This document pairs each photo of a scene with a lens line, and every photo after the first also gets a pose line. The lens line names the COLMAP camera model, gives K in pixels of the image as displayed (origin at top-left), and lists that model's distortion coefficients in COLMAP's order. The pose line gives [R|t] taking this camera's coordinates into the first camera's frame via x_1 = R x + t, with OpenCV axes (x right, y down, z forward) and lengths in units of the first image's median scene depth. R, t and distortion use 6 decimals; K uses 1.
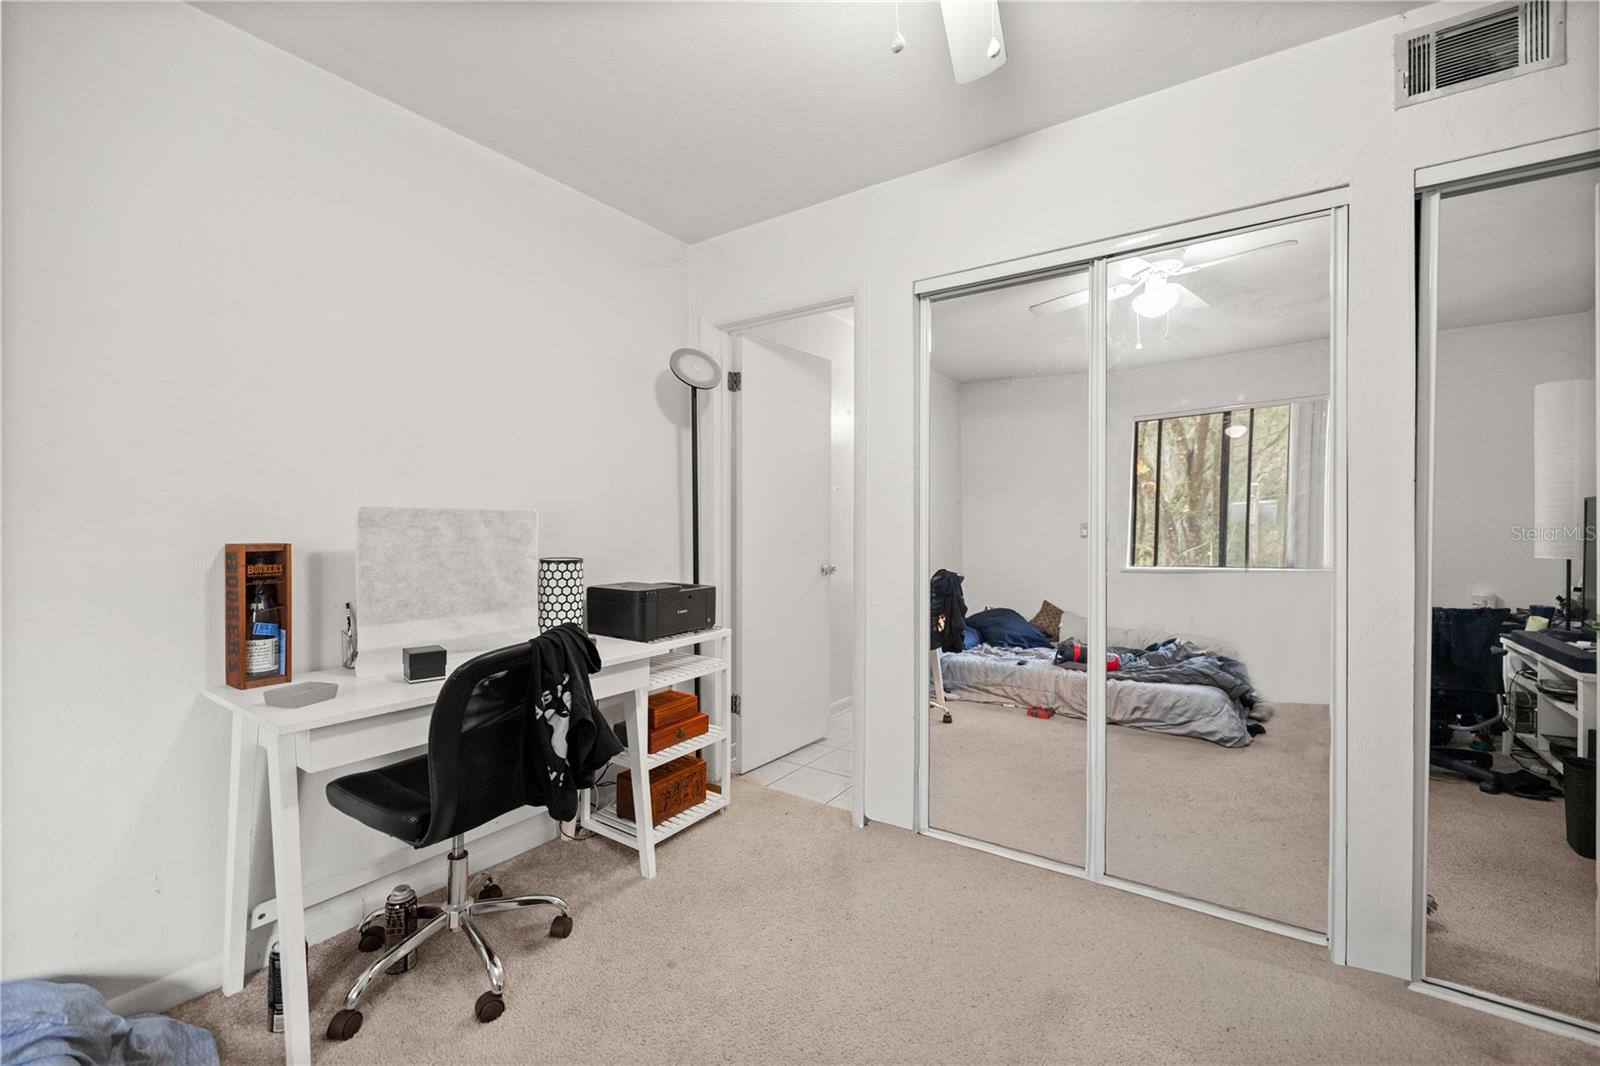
lens RADIAL K [[672.4, 0, 790.5], [0, 672.4, 534.8], [0, 0, 1]] dist [0.000841, 0.000150]
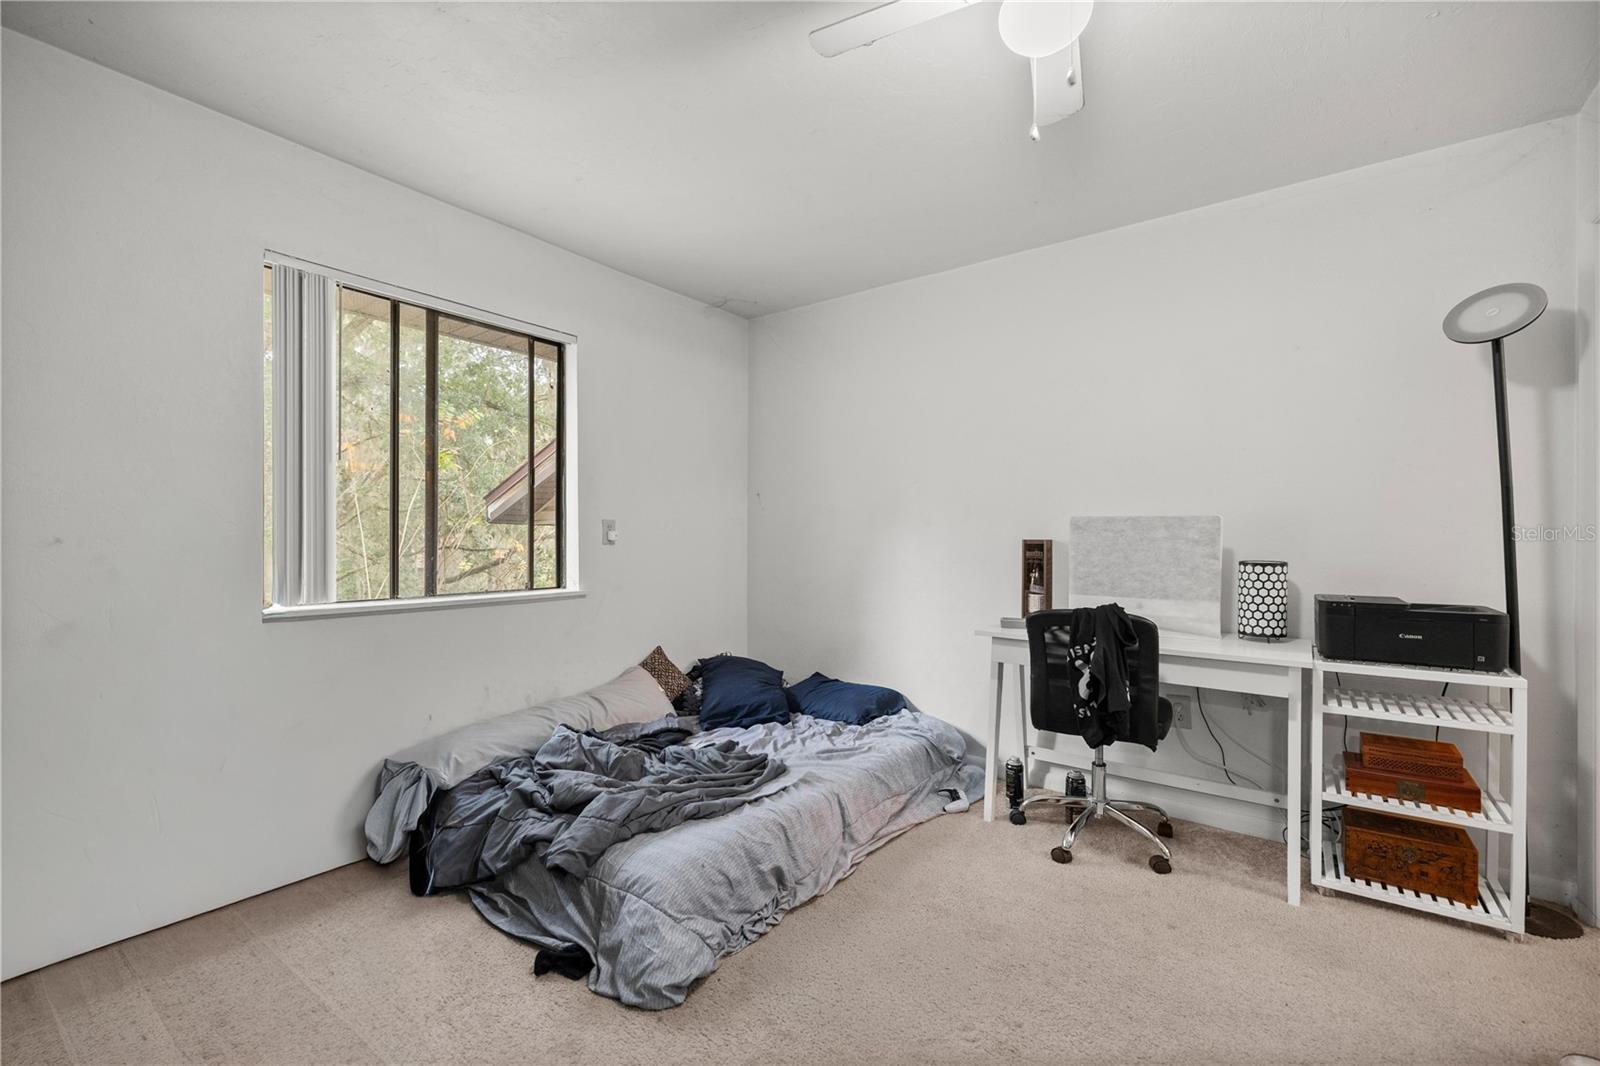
lens RADIAL K [[672.4, 0, 792.2], [0, 672.4, 533.2], [0, 0, 1]] dist [0.000841, 0.000150]
pose [[-0.034652, -0.000259, -0.999399, 0.804366], [-0.020765, 0.999784, 0.000461, 0.007610], [0.999184, 0.020768, -0.034650, 0.348134]]
